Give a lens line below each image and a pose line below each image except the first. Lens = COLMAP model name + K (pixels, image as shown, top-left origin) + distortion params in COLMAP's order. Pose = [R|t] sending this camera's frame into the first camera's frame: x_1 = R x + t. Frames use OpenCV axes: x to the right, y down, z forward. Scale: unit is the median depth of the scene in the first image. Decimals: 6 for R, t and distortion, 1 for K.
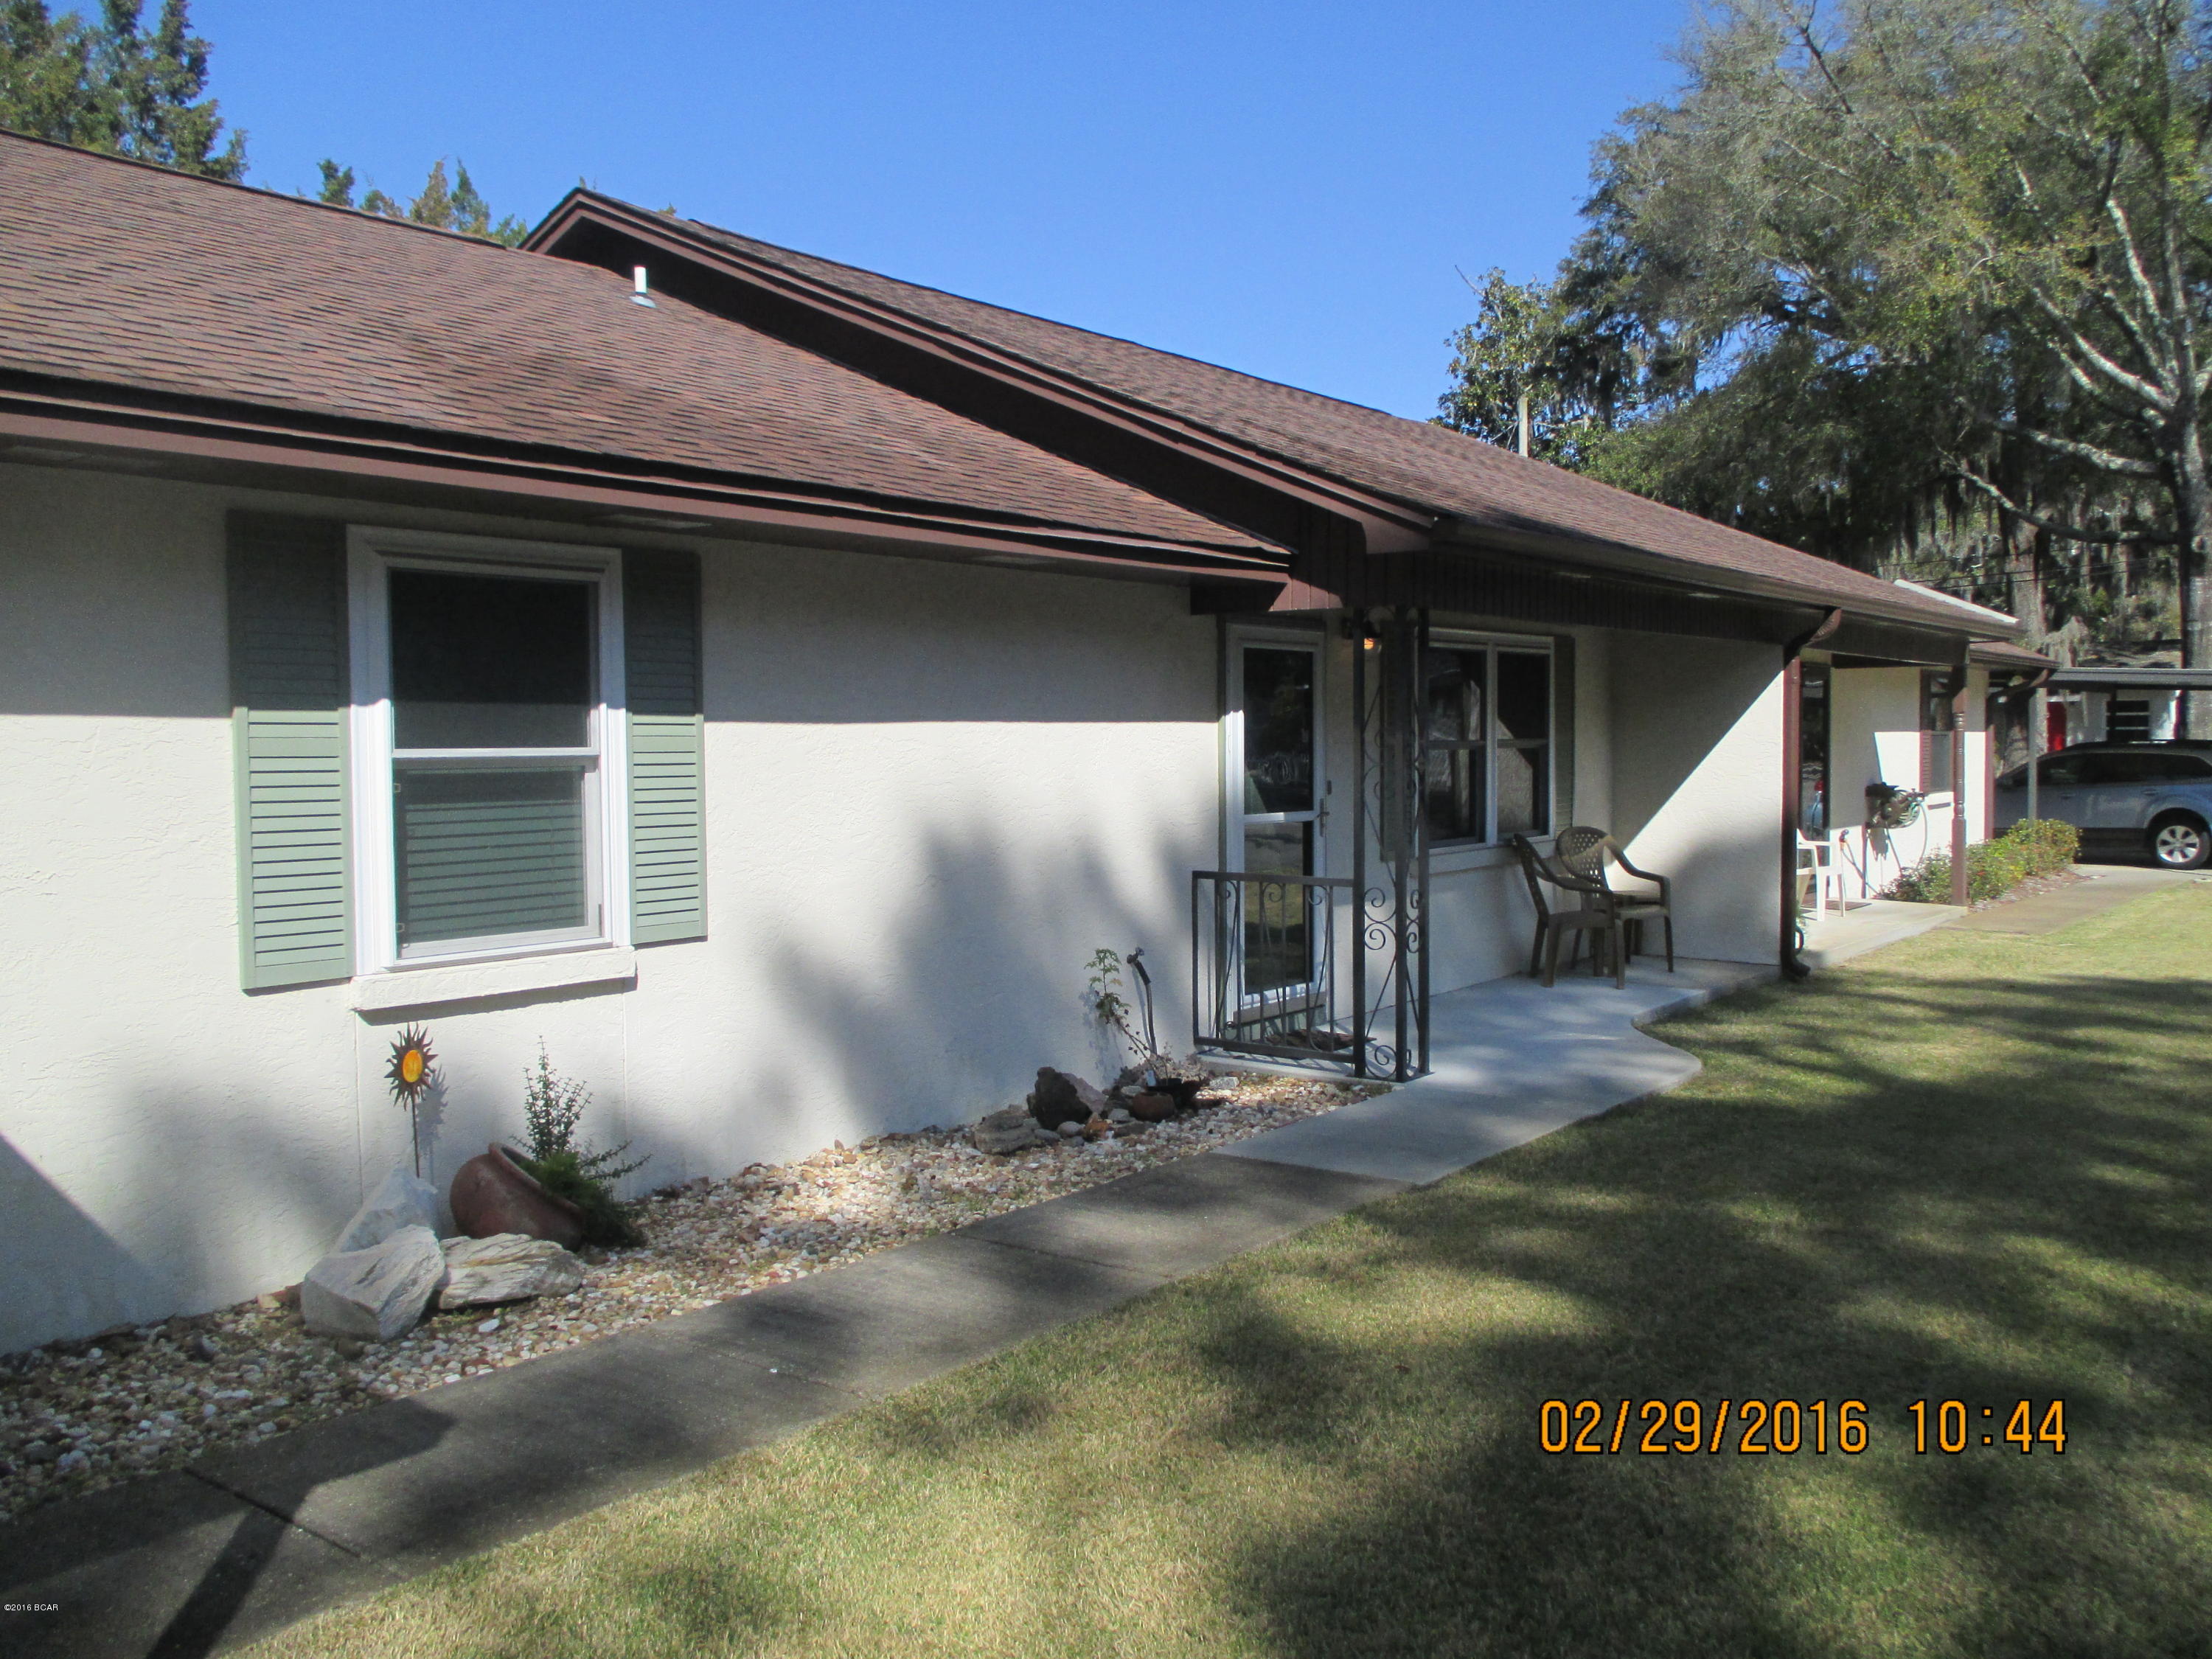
lens RADIAL K [[1838.7, 0, 1088.9], [0, 1838.7, 833.0], [0, 0, 1]] dist [-0.038159, 0.012112]
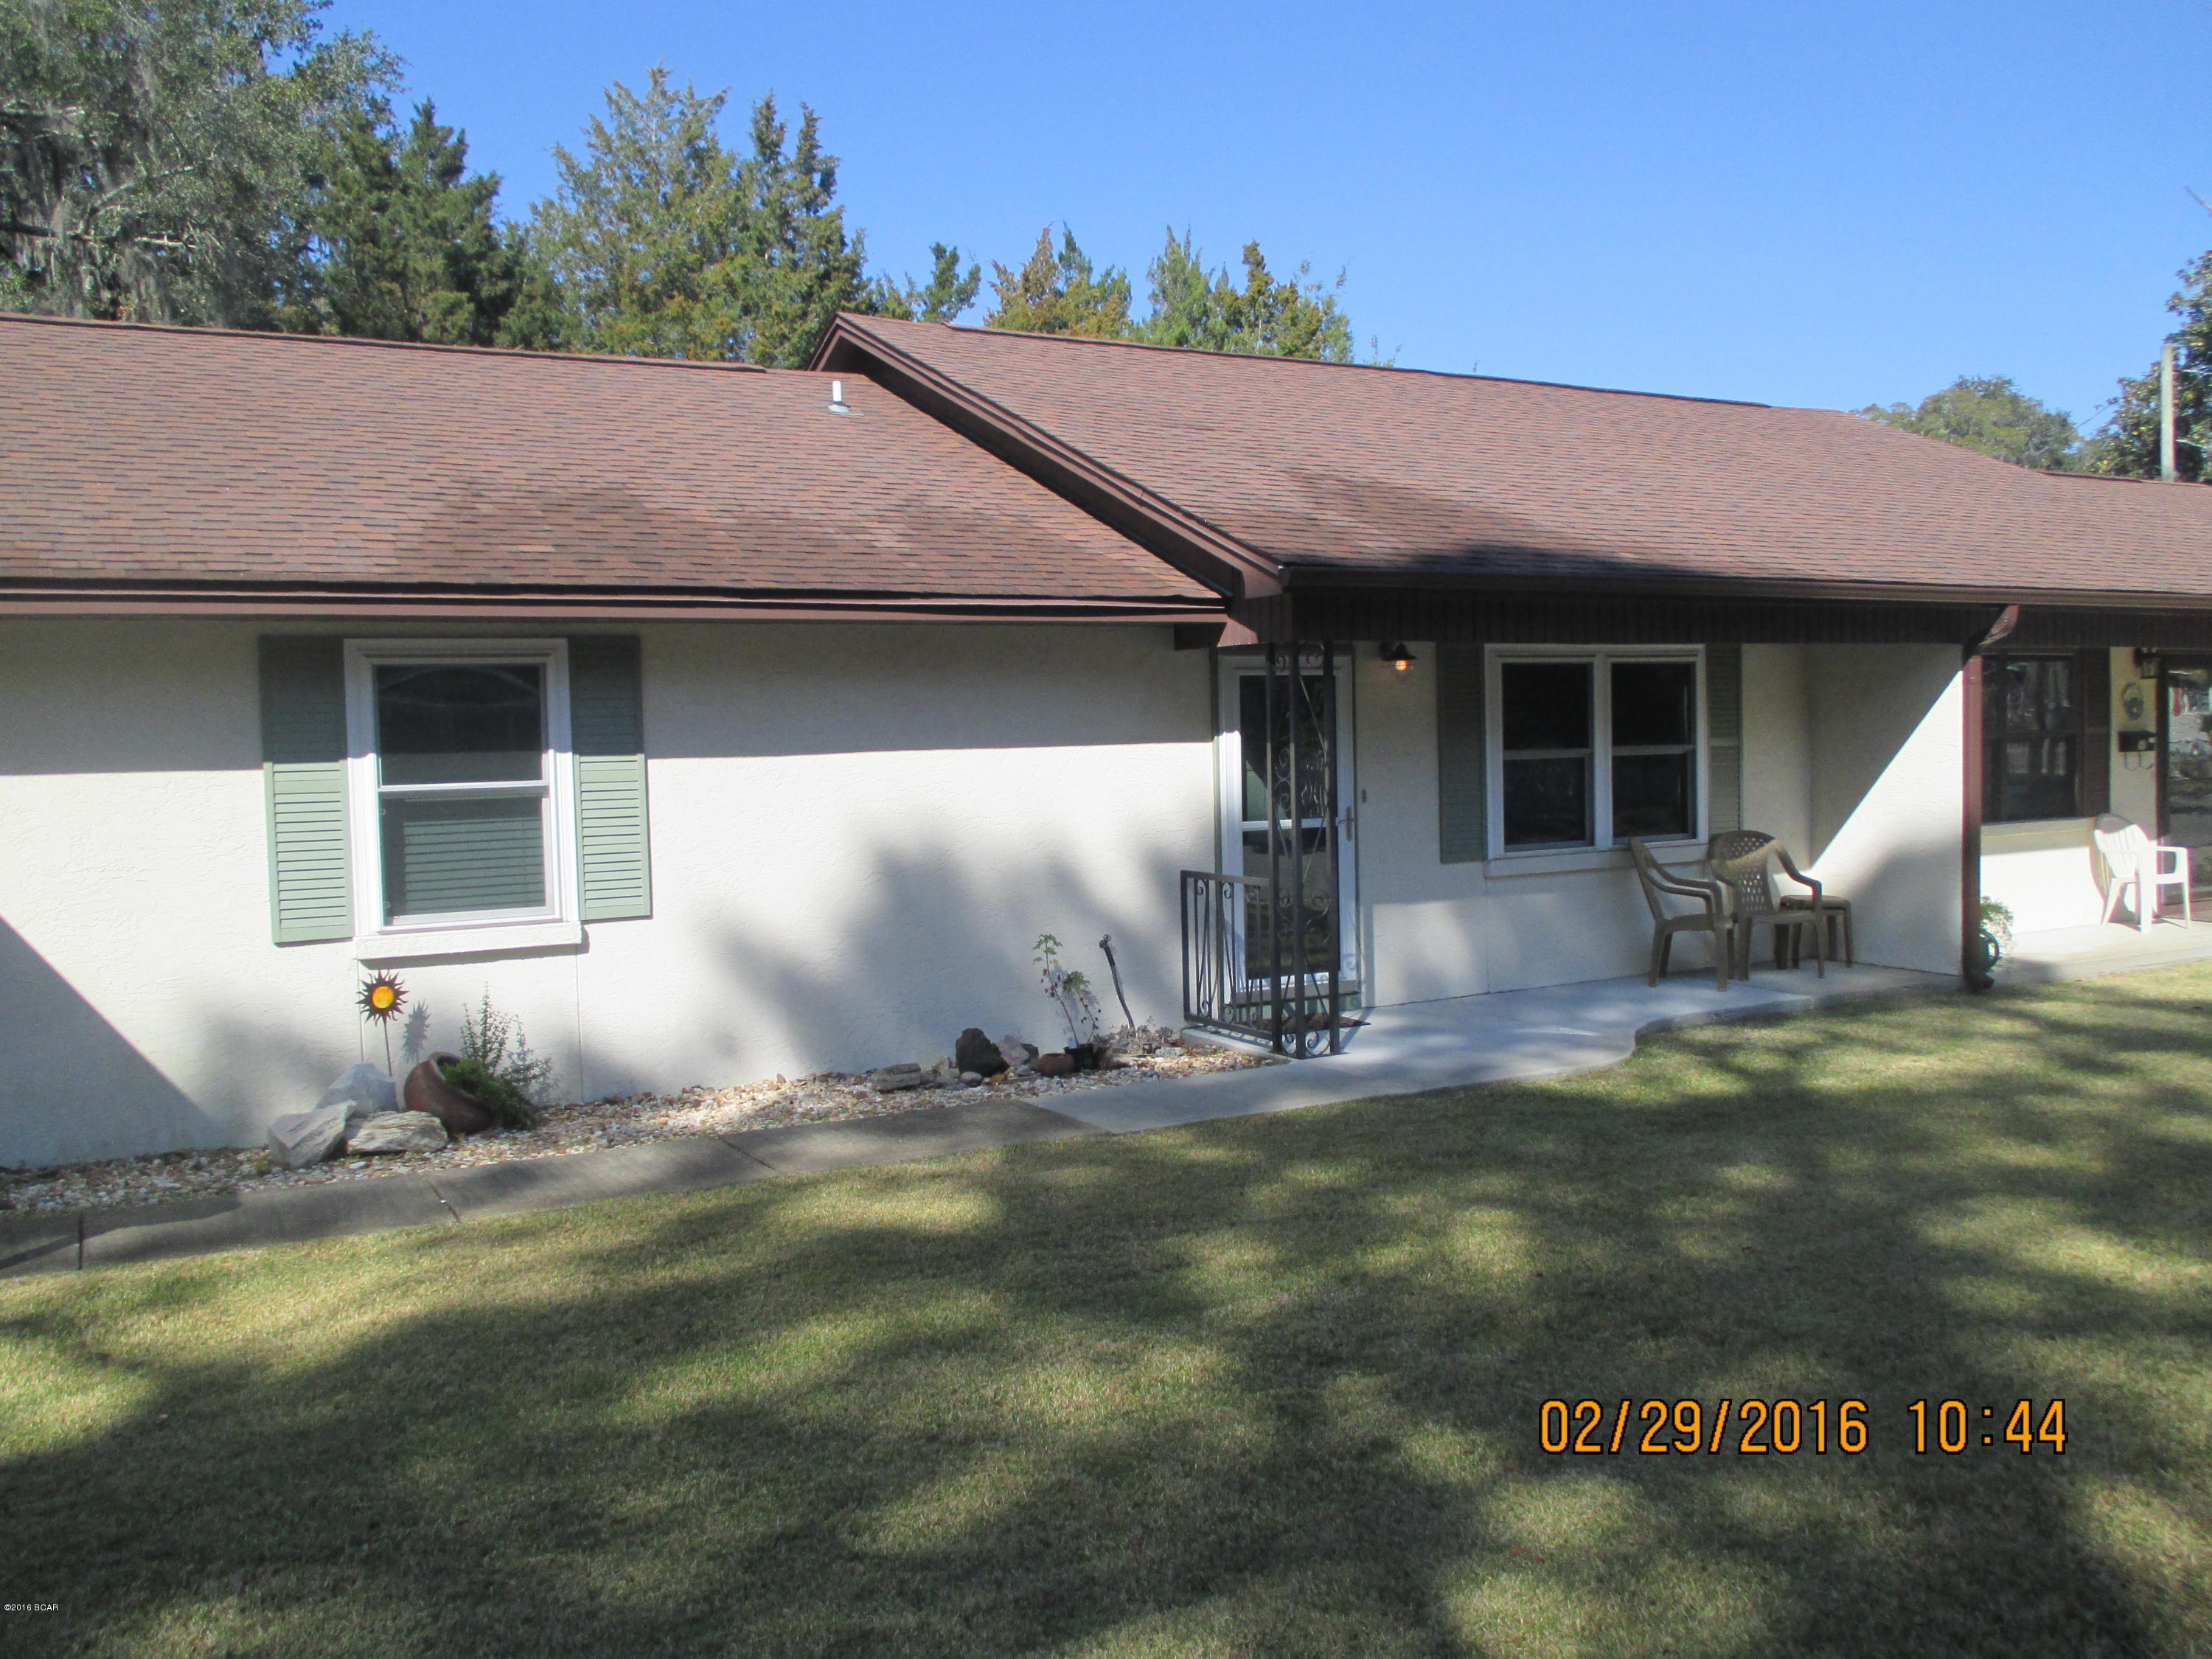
lens RADIAL K [[1838.7, 0, 1093.1], [0, 1838.7, 826.8], [0, 0, 1]] dist [-0.038159, 0.012112]
pose [[0.916840, 0.002223, -0.399248, 0.469787], [-0.001379, 0.999996, 0.002402, -0.010267], [0.399252, -0.001652, 0.916840, -0.086759]]
